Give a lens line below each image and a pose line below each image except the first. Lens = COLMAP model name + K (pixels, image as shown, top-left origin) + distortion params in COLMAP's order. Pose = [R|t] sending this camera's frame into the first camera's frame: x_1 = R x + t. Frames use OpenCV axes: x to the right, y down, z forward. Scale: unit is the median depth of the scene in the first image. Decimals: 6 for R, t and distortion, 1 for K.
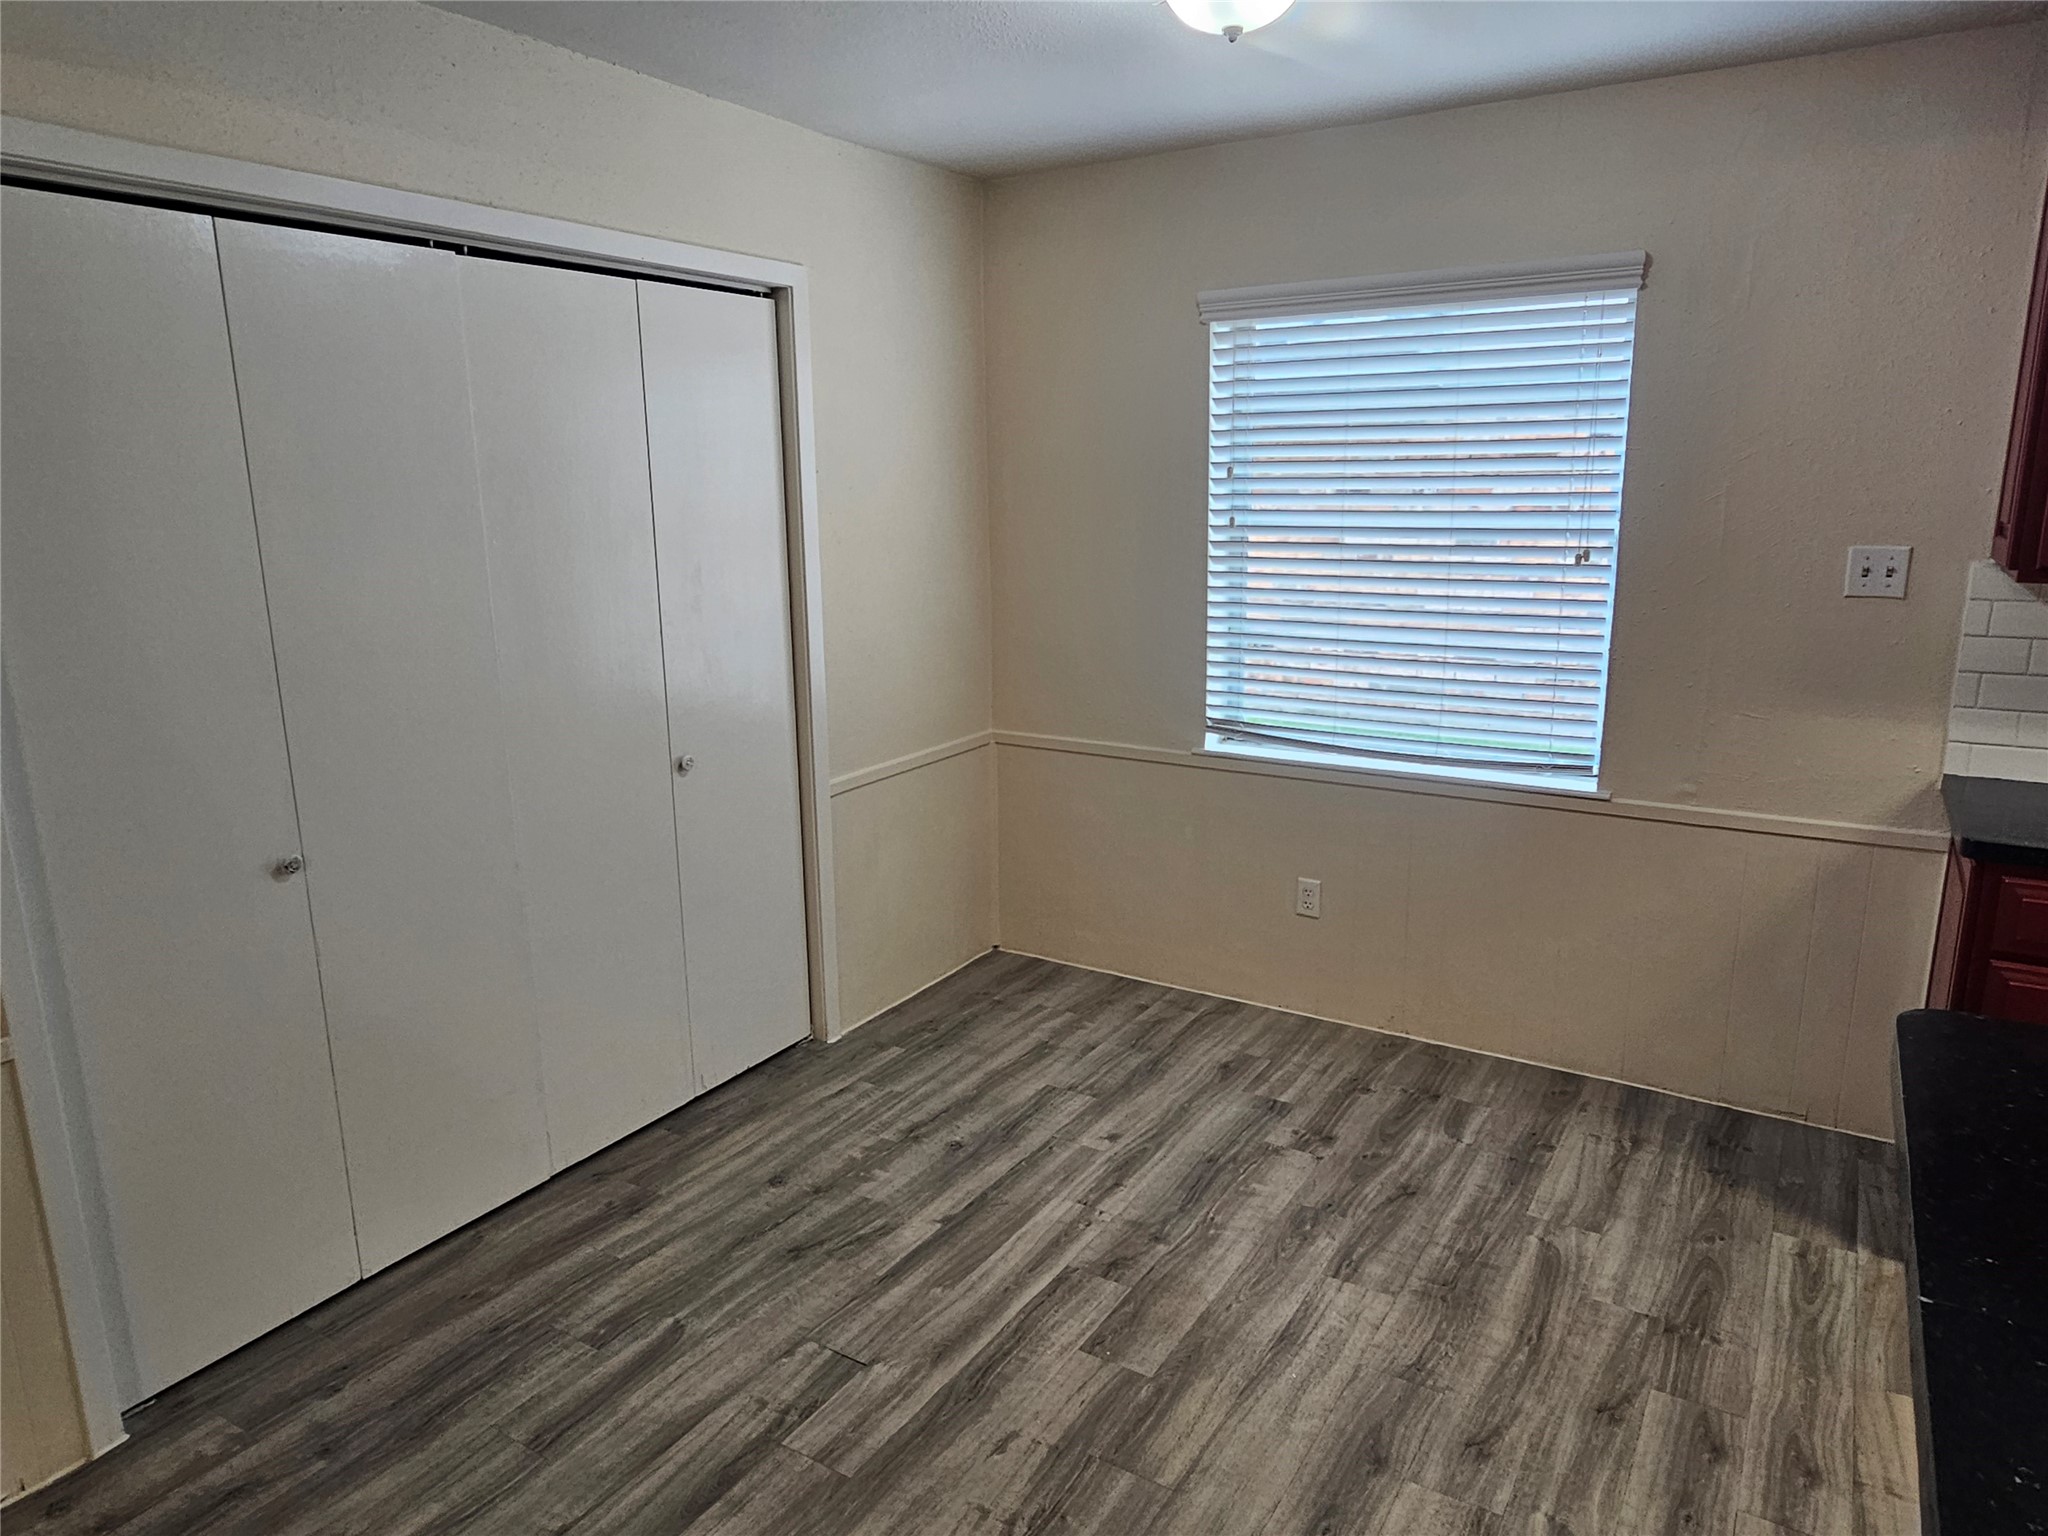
lens RADIAL K [[1299.0, 0, 1020.6], [0, 1299.0, 761.1], [0, 0, 1]] dist [-0.002726, -0.001129]
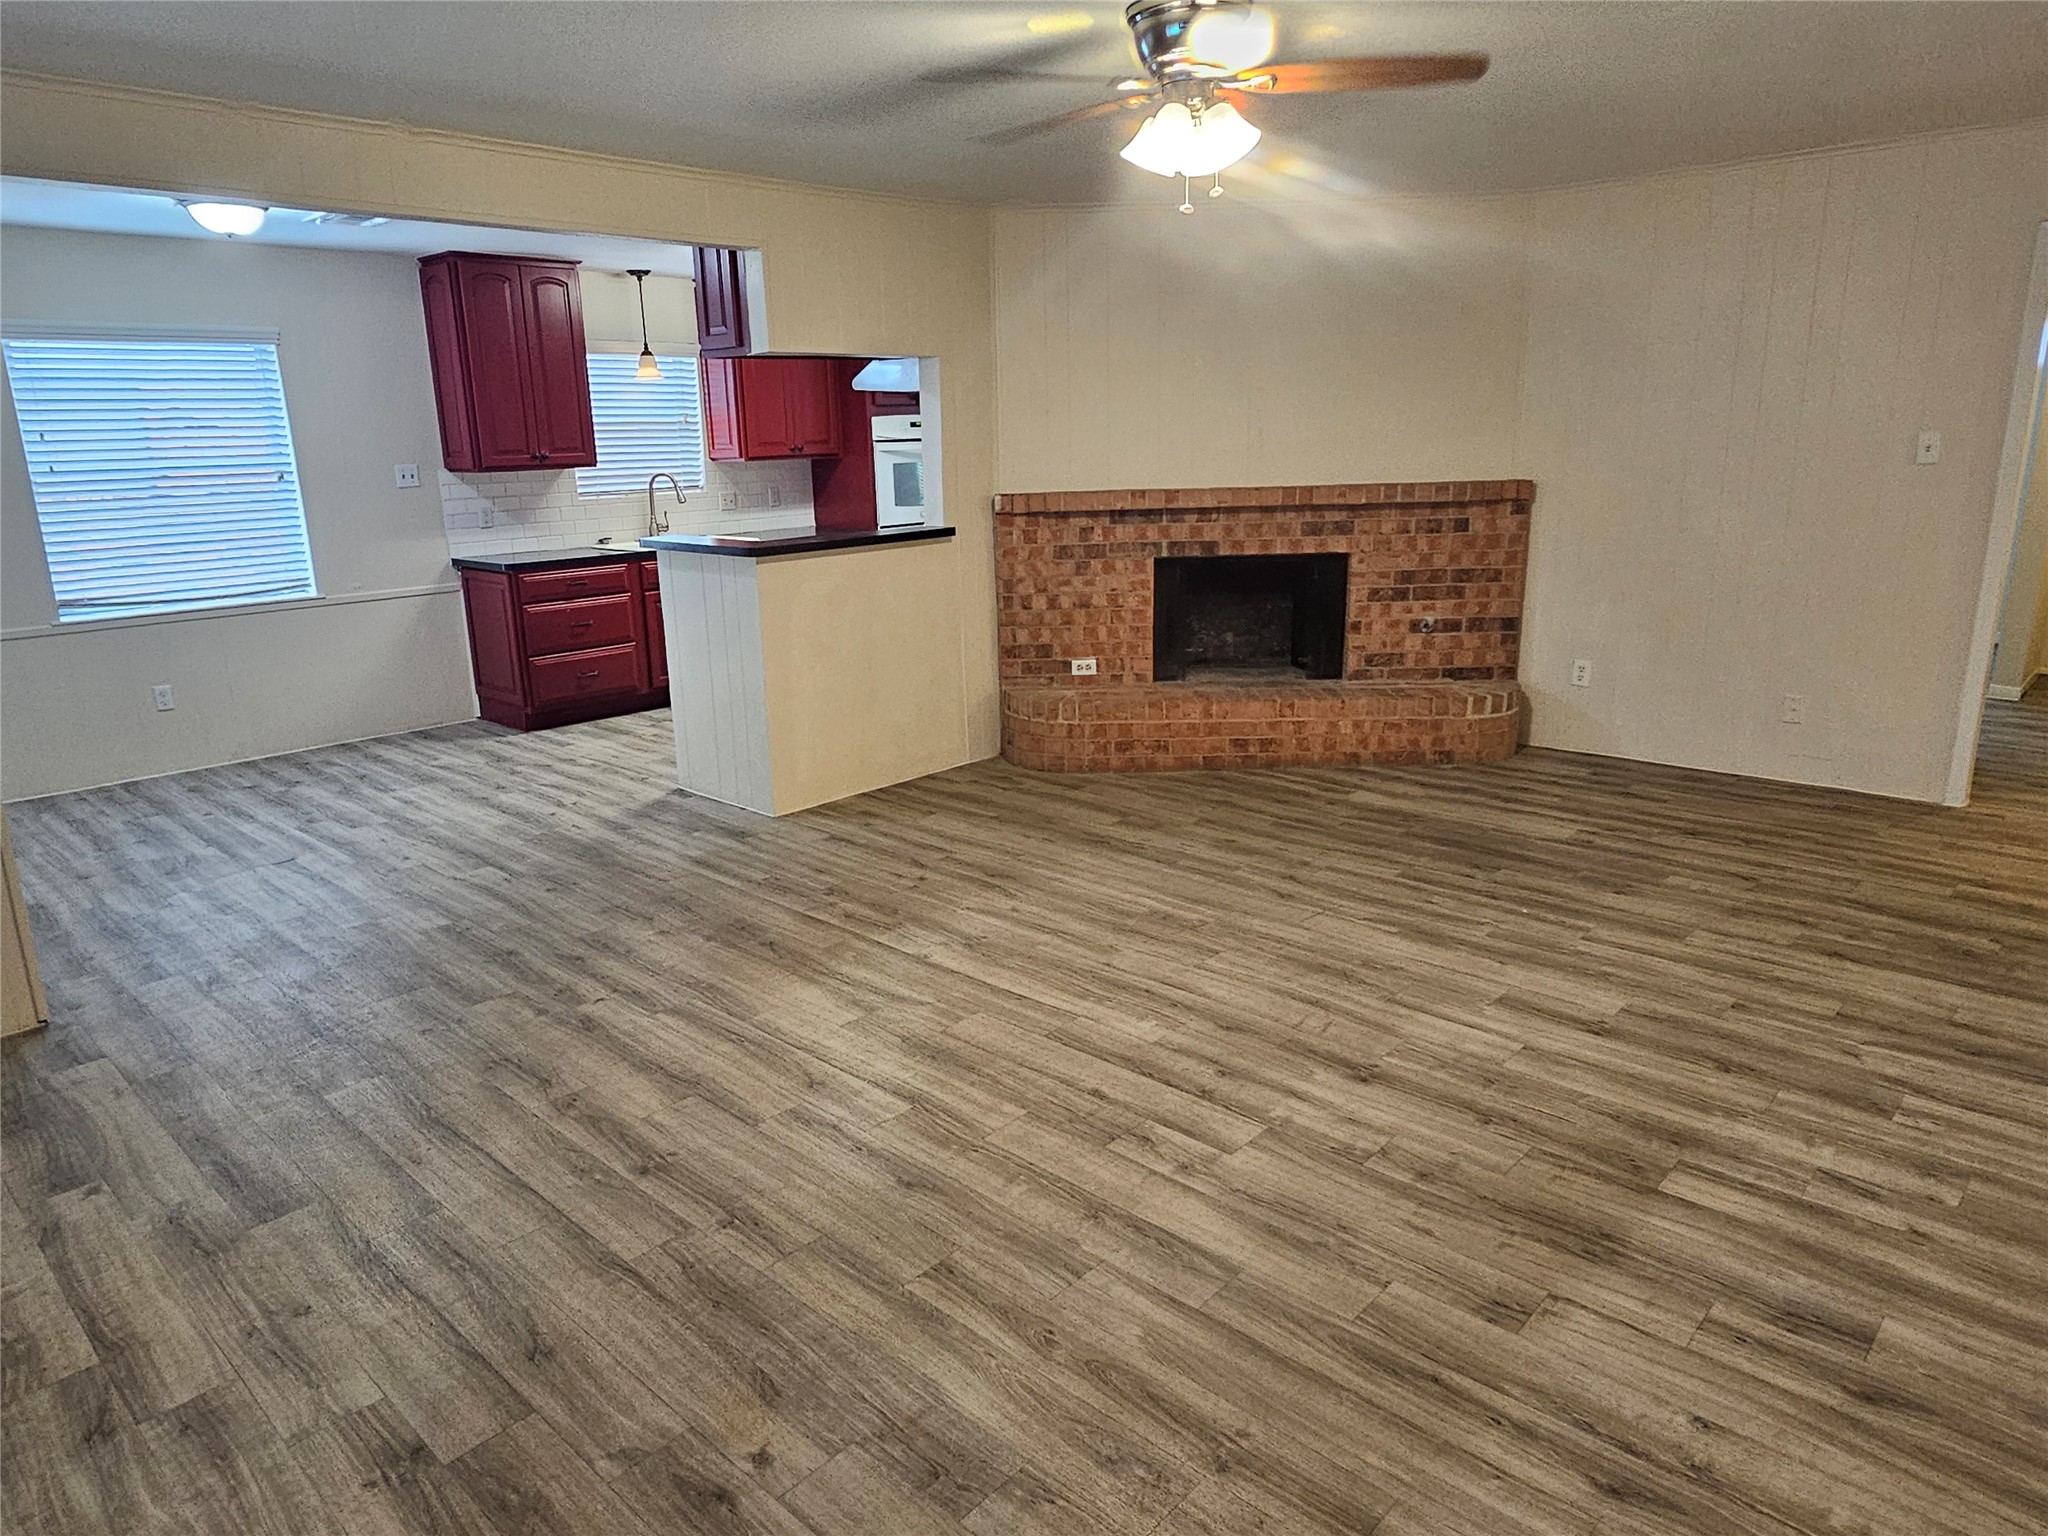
lens RADIAL K [[1299.0, 0, 1019.2], [0, 1299.0, 769.4], [0, 0, 1]] dist [-0.002726, -0.001129]
pose [[0.177219, -0.241205, 0.954156, -1.564498], [0.231395, 0.952536, 0.197818, 0.157304], [-0.956582, 0.185729, 0.224621, -0.506461]]
